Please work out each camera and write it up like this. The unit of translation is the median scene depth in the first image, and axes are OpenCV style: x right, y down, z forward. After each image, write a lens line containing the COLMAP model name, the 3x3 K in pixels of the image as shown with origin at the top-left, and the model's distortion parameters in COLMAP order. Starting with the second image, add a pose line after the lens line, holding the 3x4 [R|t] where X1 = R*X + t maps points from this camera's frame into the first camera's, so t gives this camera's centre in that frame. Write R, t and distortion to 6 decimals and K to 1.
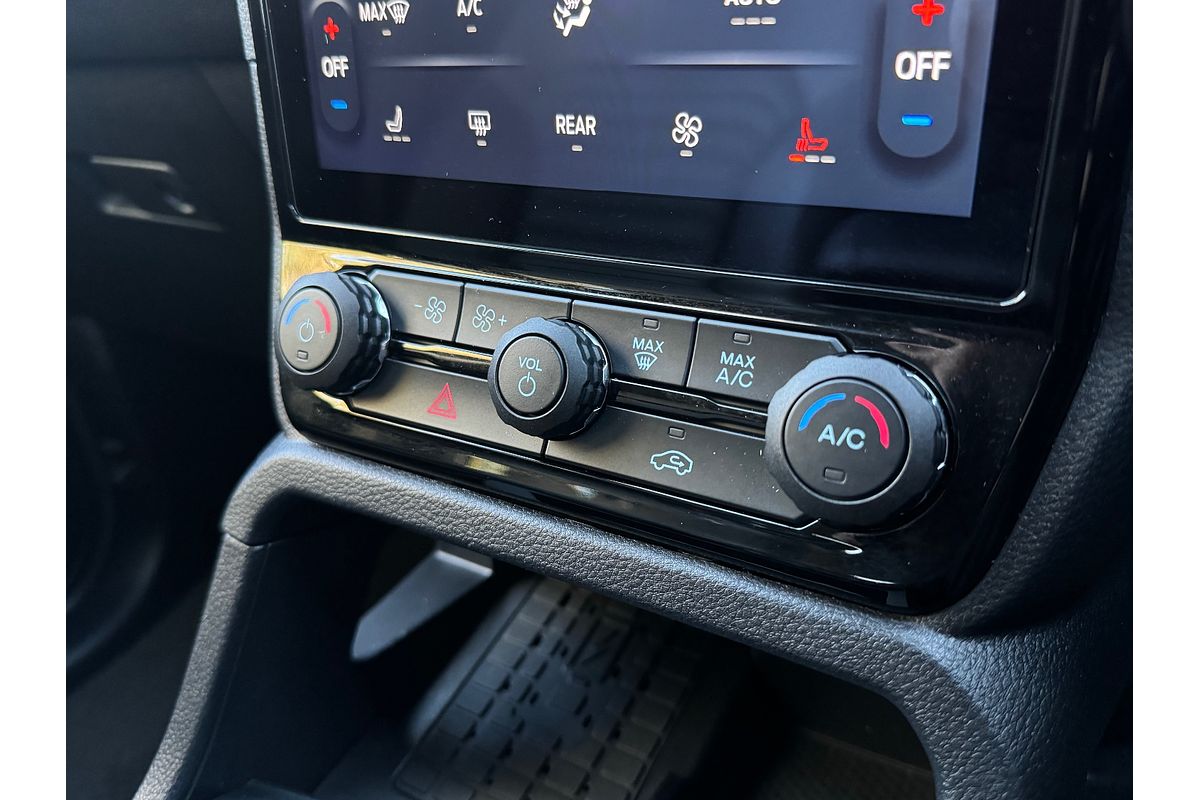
lens RADIAL K [[911.3, 0, 607.7], [0, 911.3, 392.0], [0, 0, 1]] dist [-0.036066, -0.002781]
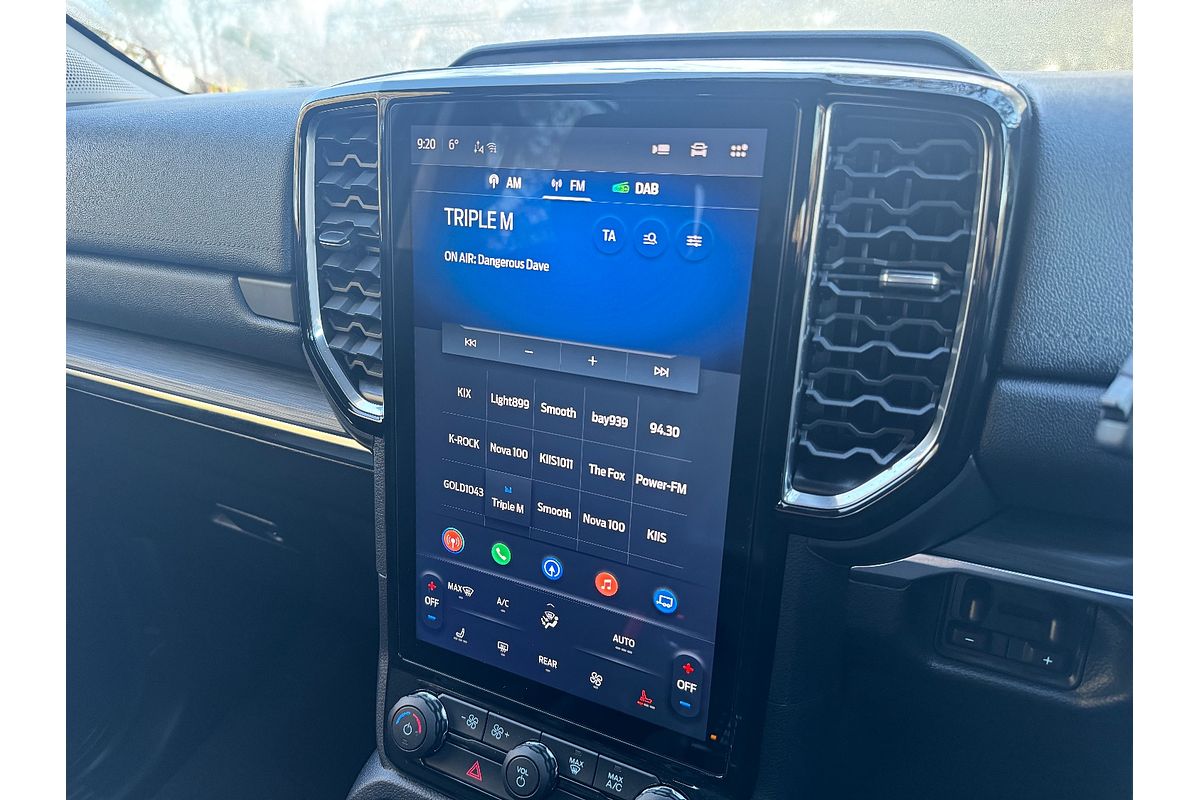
lens RADIAL K [[777.0, 0, 600.4], [0, 777.0, 396.8], [0, 0, 1]] dist [0.019618, -0.025525]
pose [[0.995970, 0.042623, 0.078916, -0.086360], [-0.030078, 0.987641, -0.153820, -0.651633], [-0.084497, 0.150826, 0.984943, -1.024616]]
